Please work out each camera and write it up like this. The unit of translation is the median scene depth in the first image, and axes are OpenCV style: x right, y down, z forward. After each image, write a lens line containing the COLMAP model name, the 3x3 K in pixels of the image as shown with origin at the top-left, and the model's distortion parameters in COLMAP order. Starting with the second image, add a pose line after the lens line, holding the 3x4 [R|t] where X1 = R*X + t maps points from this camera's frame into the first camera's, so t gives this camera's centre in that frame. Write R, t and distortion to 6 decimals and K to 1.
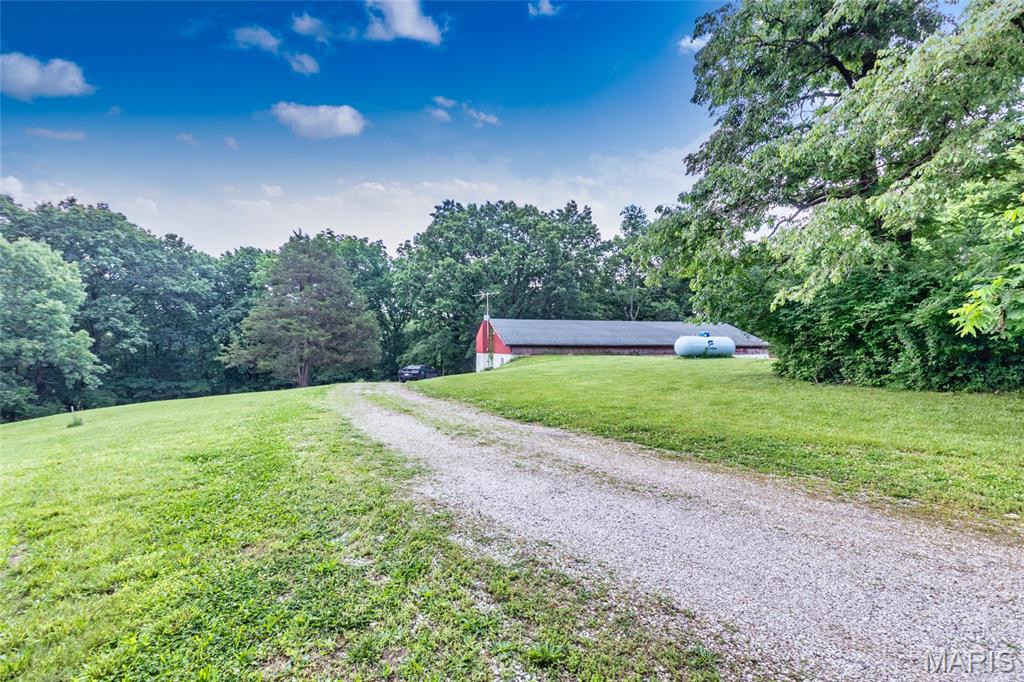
lens RADIAL K [[472.5, 0, 510.9], [0, 472.5, 339.8], [0, 0, 1]] dist [-0.013755, -0.000504]
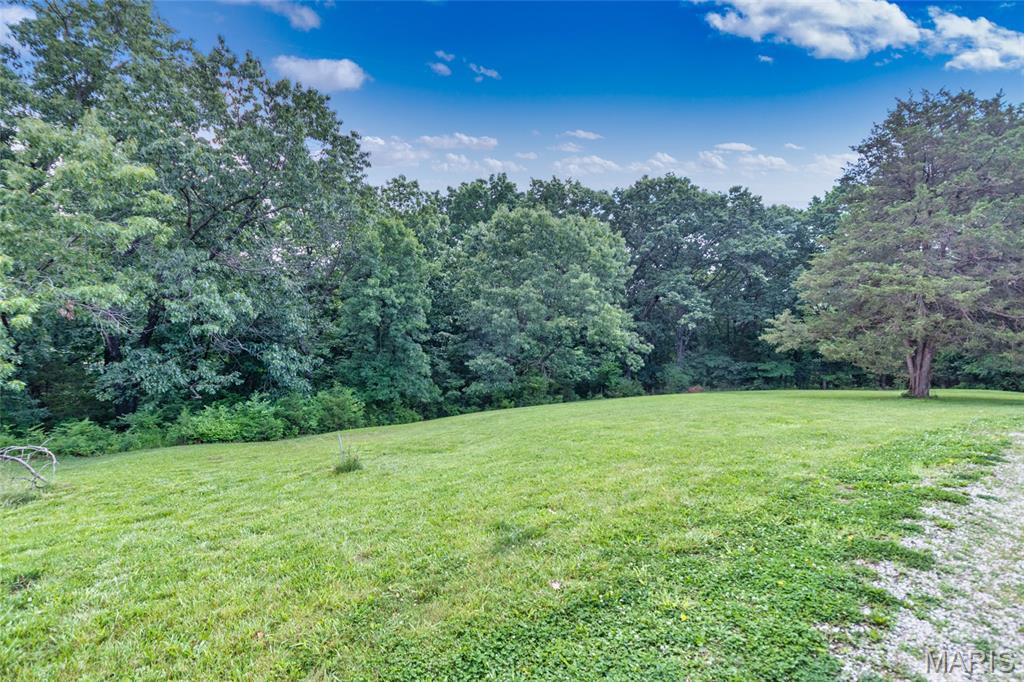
lens RADIAL K [[472.5, 0, 509.1], [0, 472.5, 333.0], [0, 0, 1]] dist [-0.013755, -0.000504]
pose [[0.386989, -0.000091, -0.922084, -0.136803], [0.037747, 0.999163, 0.015743, 0.008786], [0.921312, -0.040898, 0.386668, 0.371754]]
